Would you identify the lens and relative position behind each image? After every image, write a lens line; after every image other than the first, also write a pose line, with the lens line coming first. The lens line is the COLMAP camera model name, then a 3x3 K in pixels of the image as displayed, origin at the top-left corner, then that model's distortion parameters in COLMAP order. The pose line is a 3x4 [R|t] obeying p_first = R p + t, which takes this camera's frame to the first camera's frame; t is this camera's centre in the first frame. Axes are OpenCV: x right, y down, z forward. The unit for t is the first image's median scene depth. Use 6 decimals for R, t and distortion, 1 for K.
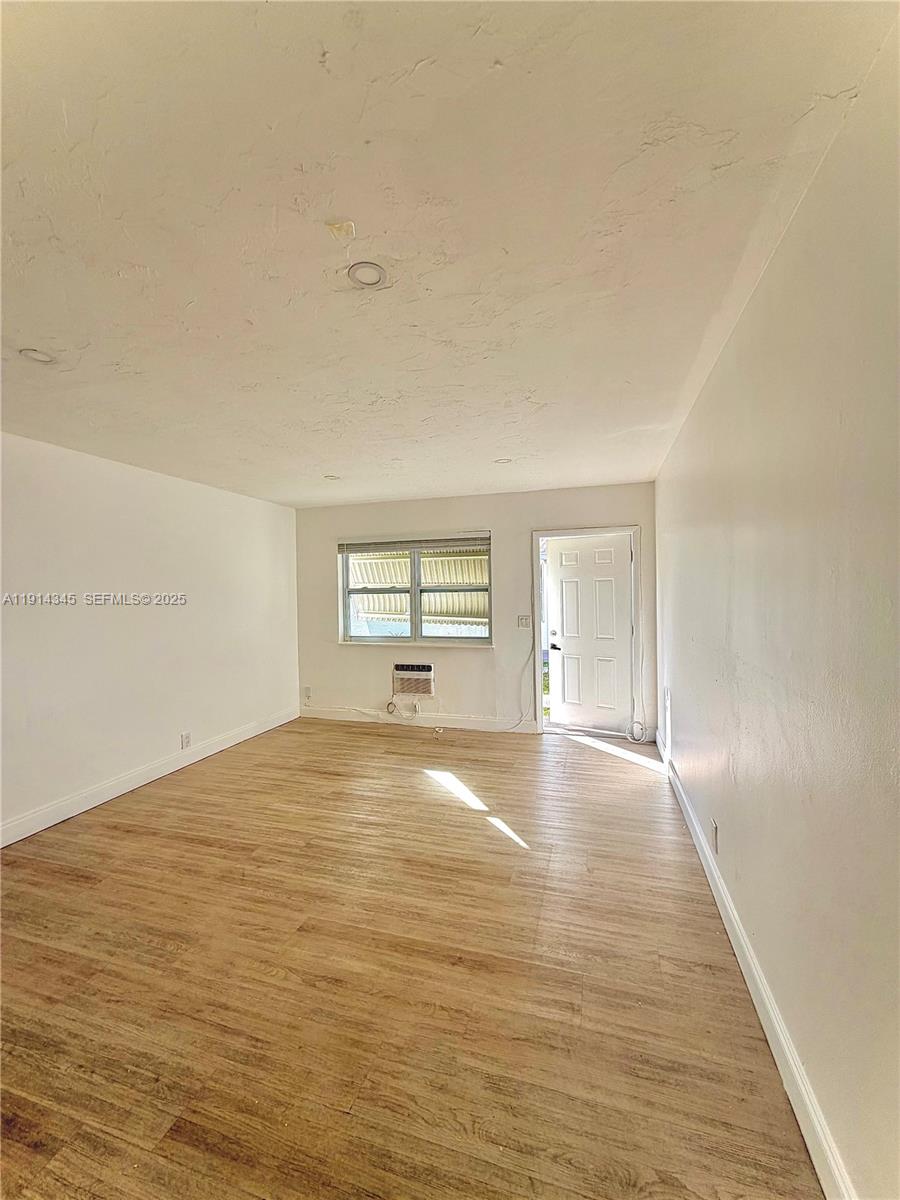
lens RADIAL K [[476.4, 0, 450.6], [0, 476.4, 598.8], [0, 0, 1]] dist [-0.001018, 0.000259]
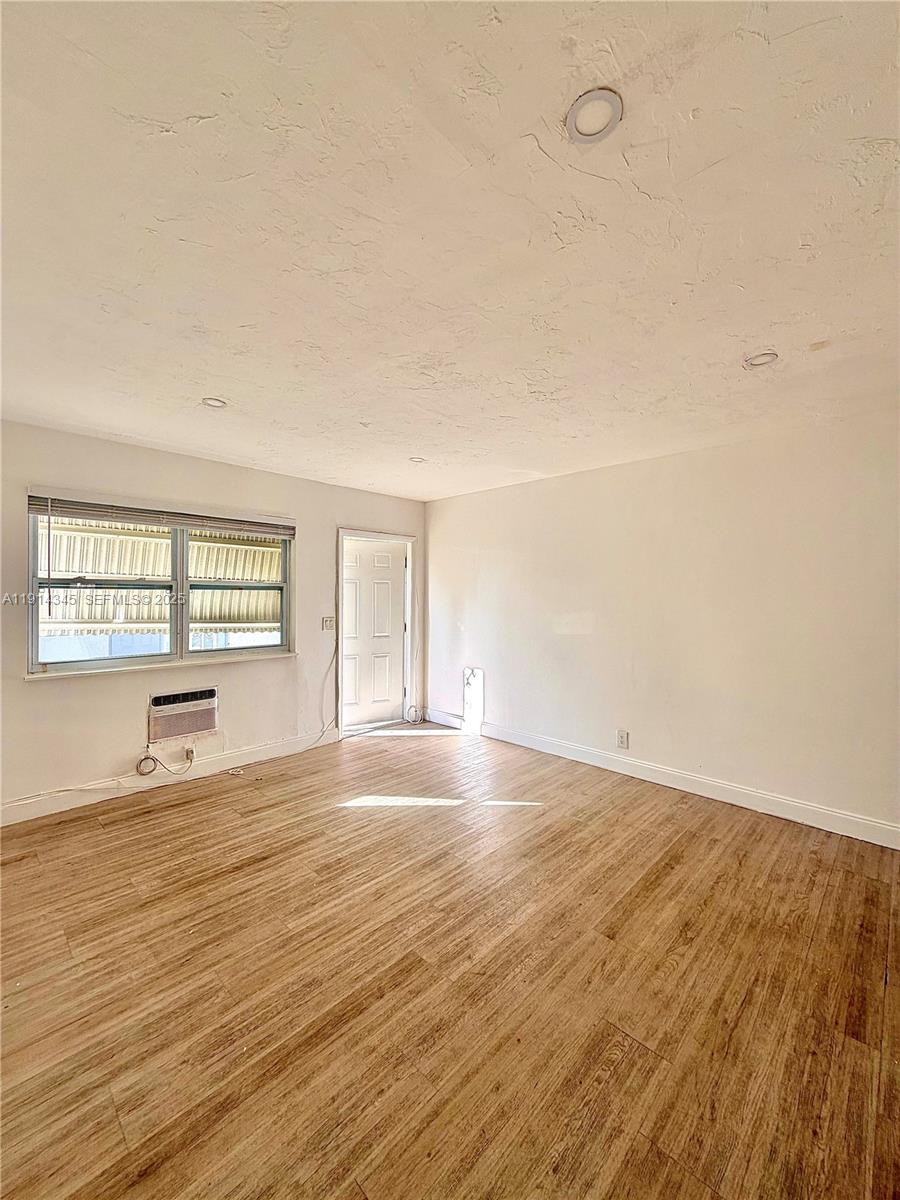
lens RADIAL K [[476.4, 0, 451.2], [0, 476.4, 600.7], [0, 0, 1]] dist [-0.001018, 0.000259]
pose [[0.449883, 0.009370, 0.893038, -0.962705], [0.003006, 0.999923, -0.012005, 0.025453], [-0.893083, 0.008085, 0.449820, 0.626026]]
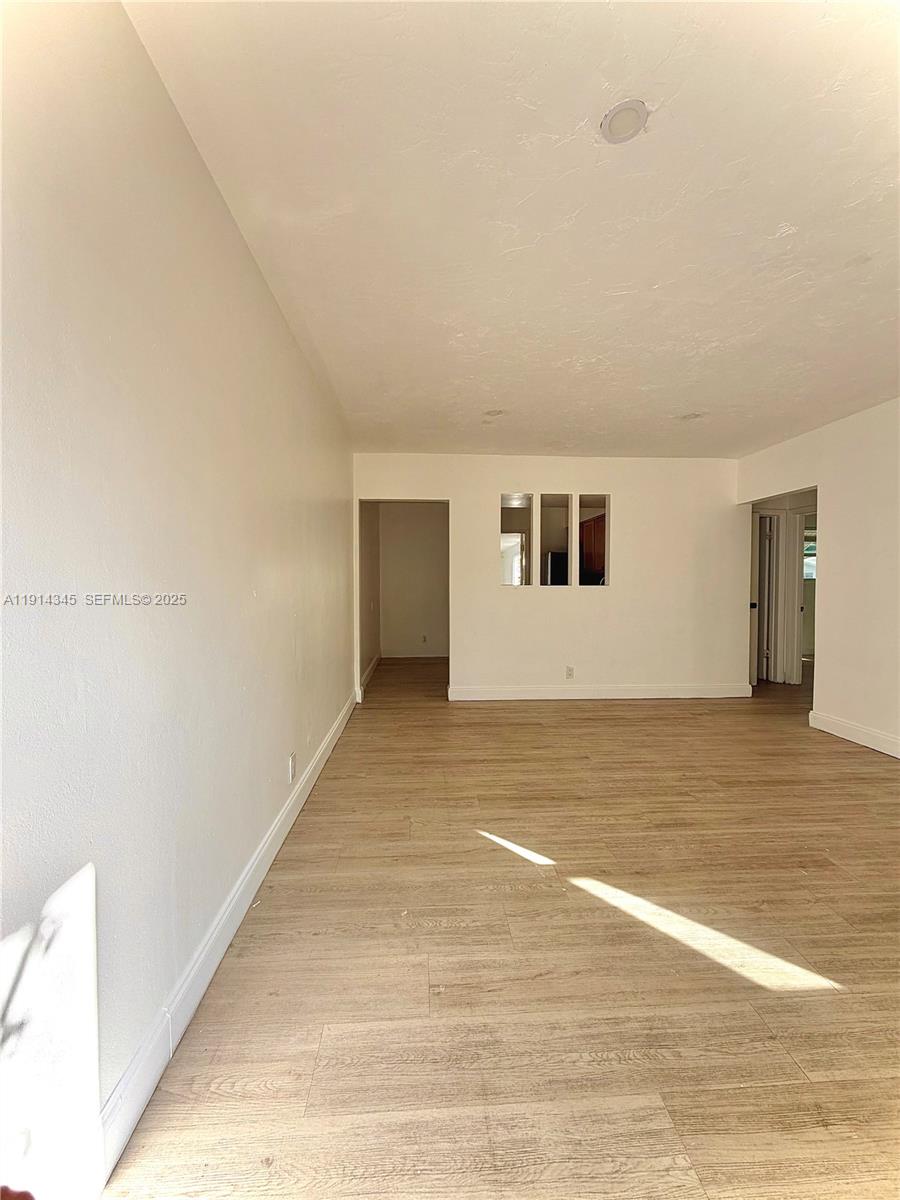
lens RADIAL K [[476.4, 0, 450.3], [0, 476.4, 596.7], [0, 0, 1]] dist [-0.001018, 0.000259]
pose [[-0.934887, 0.031404, -0.353554, 0.472637], [0.011522, 0.998238, 0.058202, 0.050613], [0.354759, 0.050339, -0.933602, 1.674226]]
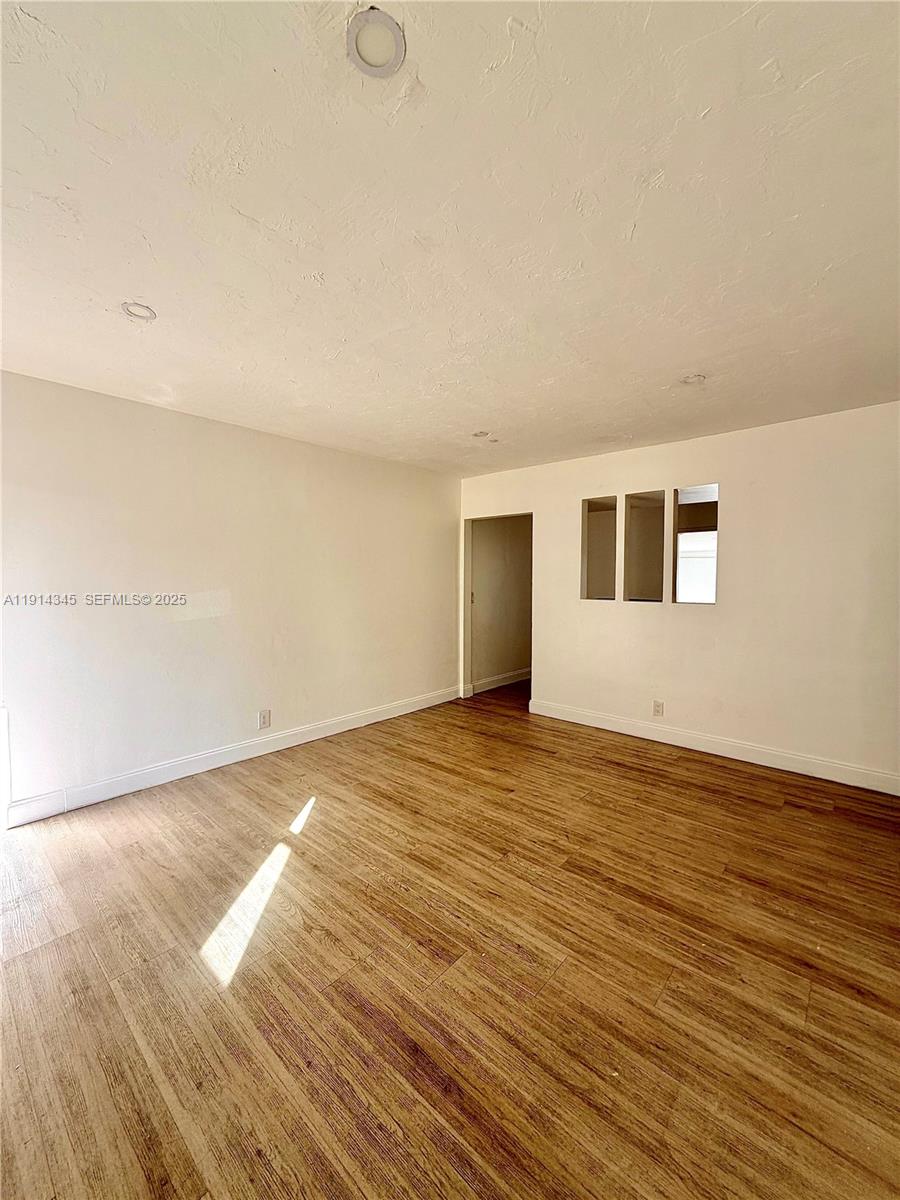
lens RADIAL K [[476.4, 0, 451.7], [0, 476.4, 598.3], [0, 0, 1]] dist [-0.001018, 0.000259]
pose [[-0.911638, -0.000782, 0.410993, -0.549548], [0.023559, 0.998254, 0.054159, 0.012768], [-0.410318, 0.059056, -0.910028, 1.746284]]
